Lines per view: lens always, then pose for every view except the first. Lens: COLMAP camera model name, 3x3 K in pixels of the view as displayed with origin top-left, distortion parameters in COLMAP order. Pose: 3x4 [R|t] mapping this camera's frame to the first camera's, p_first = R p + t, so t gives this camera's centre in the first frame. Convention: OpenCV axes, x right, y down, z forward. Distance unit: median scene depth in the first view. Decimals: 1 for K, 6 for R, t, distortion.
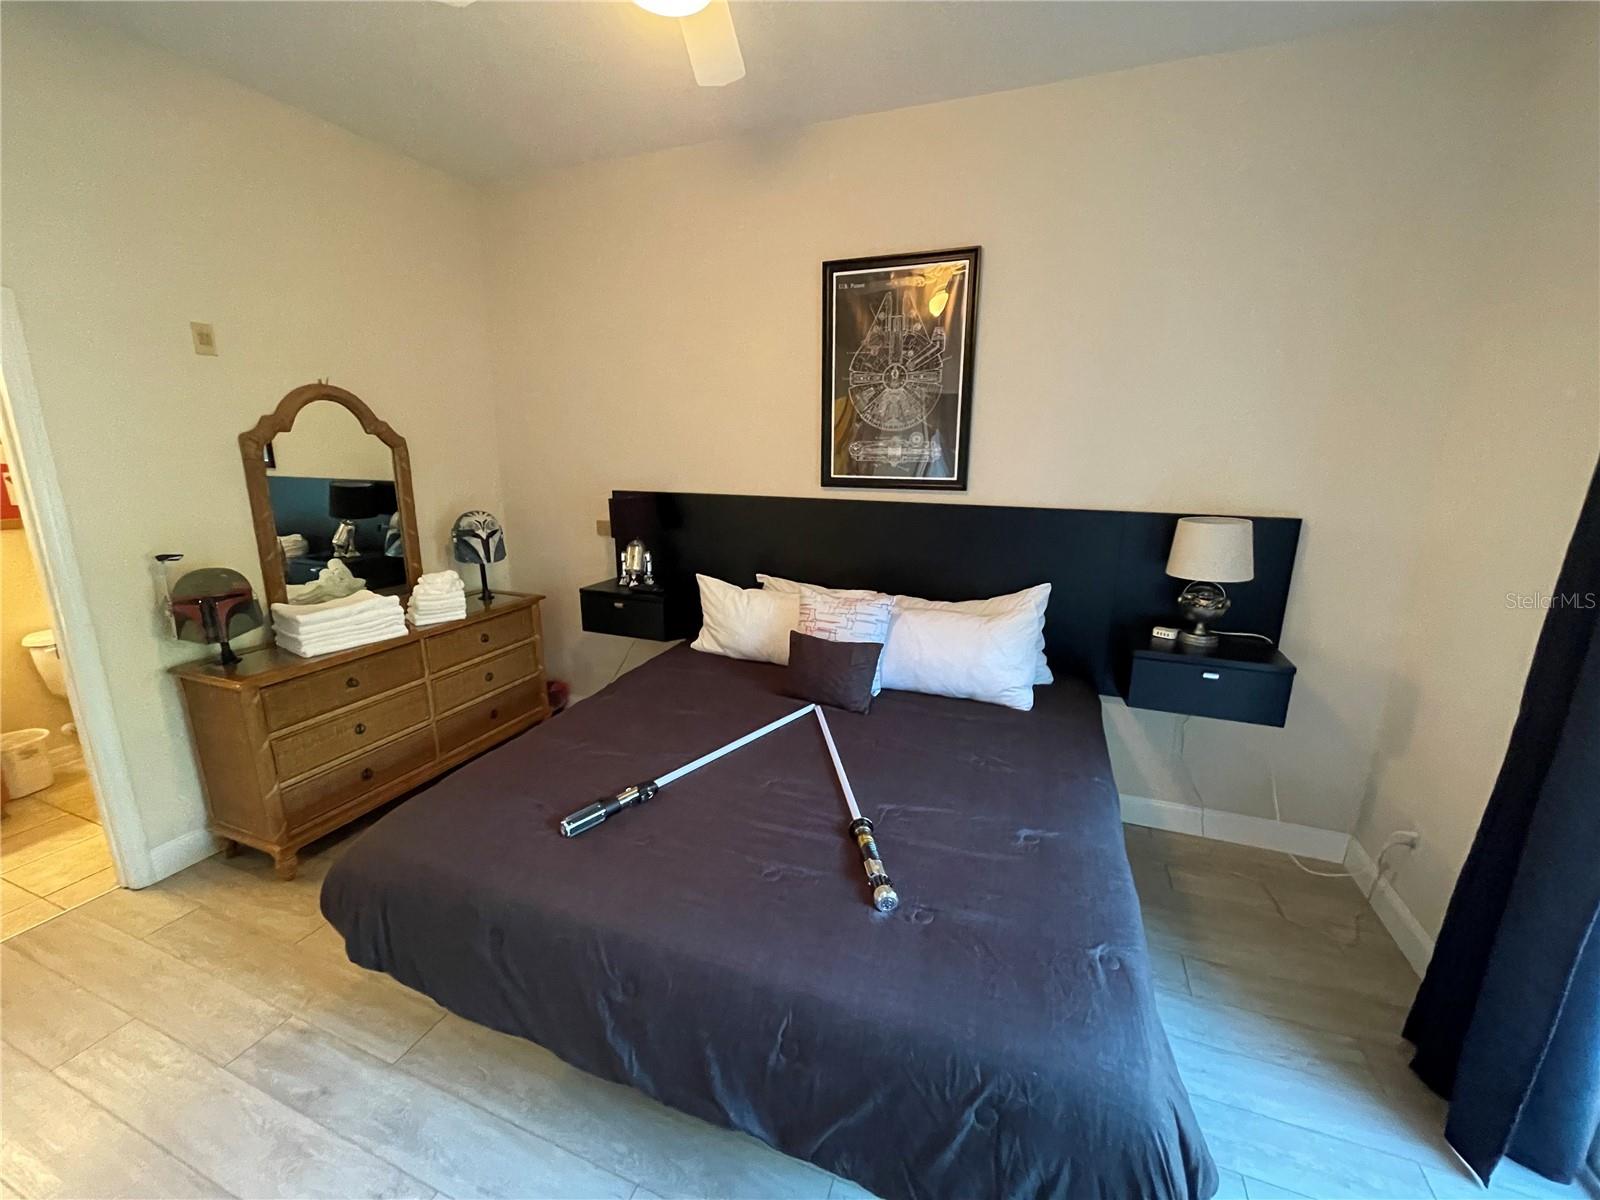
lens RADIAL K [[647.8, 0, 795.7], [0, 647.8, 600.8], [0, 0, 1]] dist [-0.003009, 0.000495]
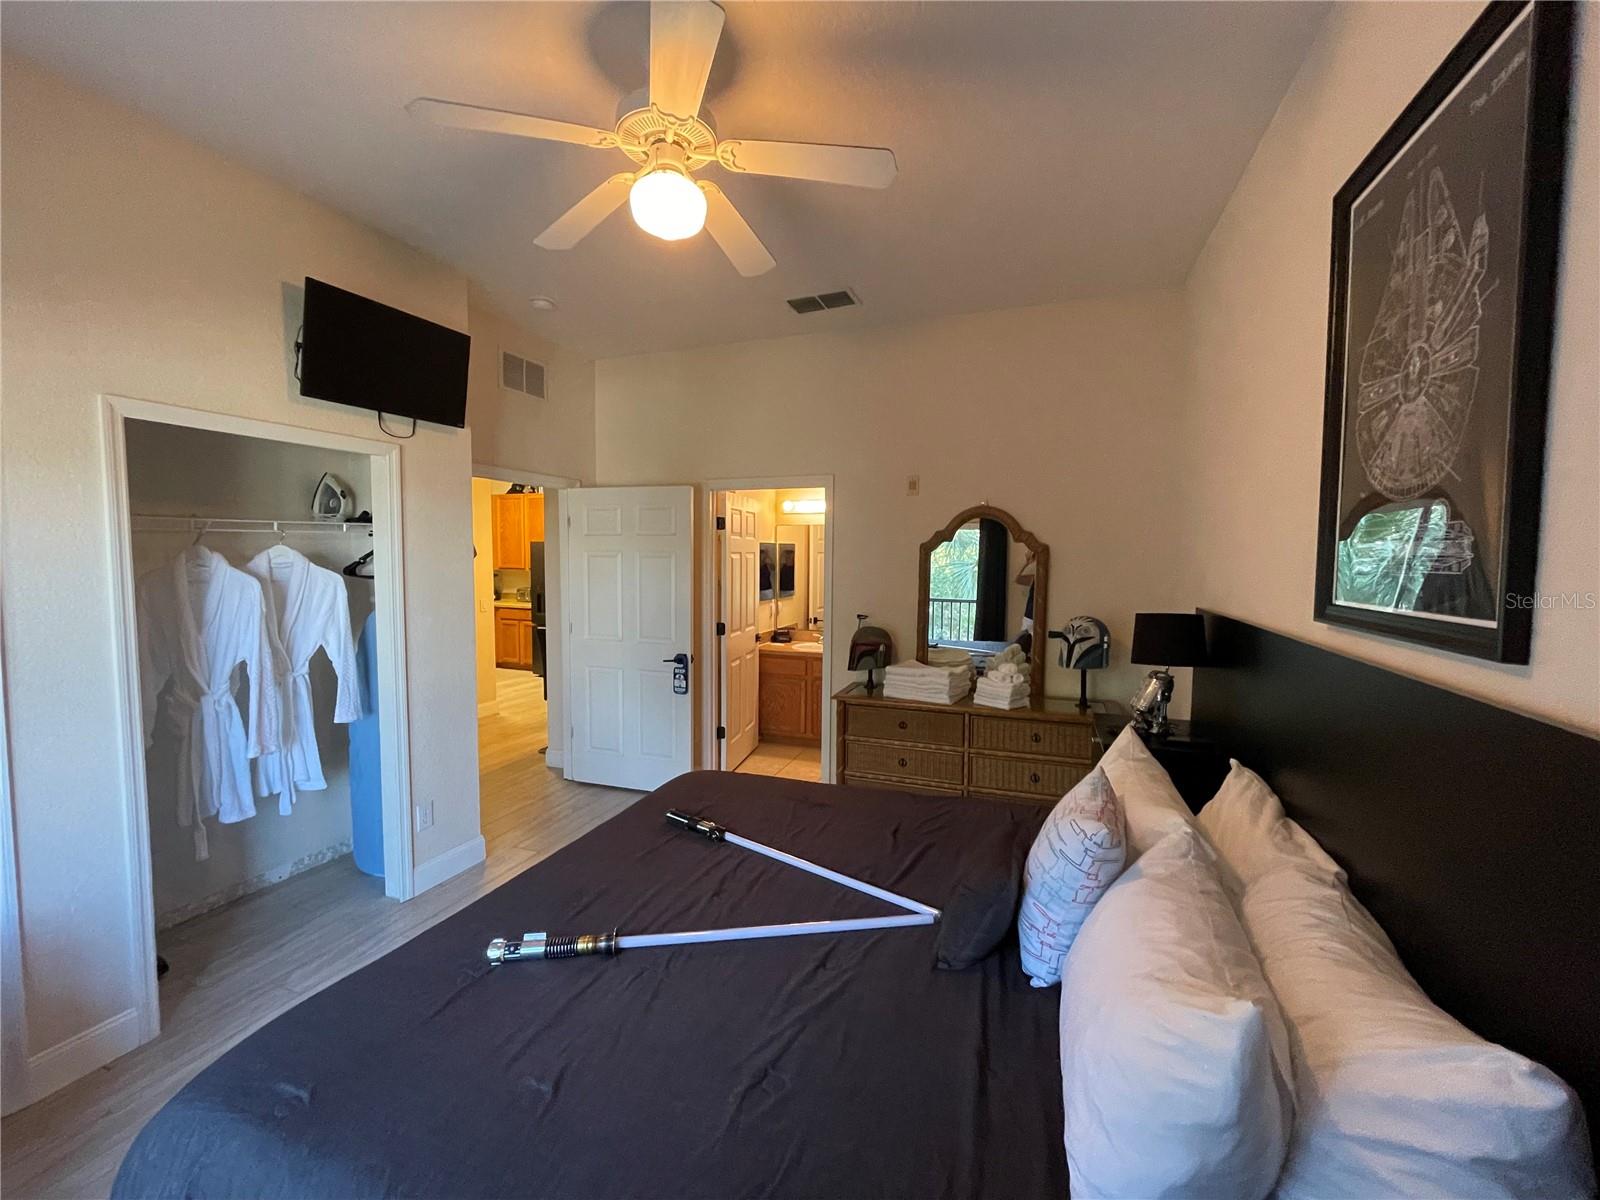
lens RADIAL K [[647.8, 0, 791.6], [0, 647.8, 590.6], [0, 0, 1]] dist [-0.003009, 0.000495]
pose [[0.001699, 0.048279, -0.998832, 0.575694], [-0.238532, 0.970022, 0.046481, -0.136066], [0.971133, 0.238174, 0.013164, 0.643074]]
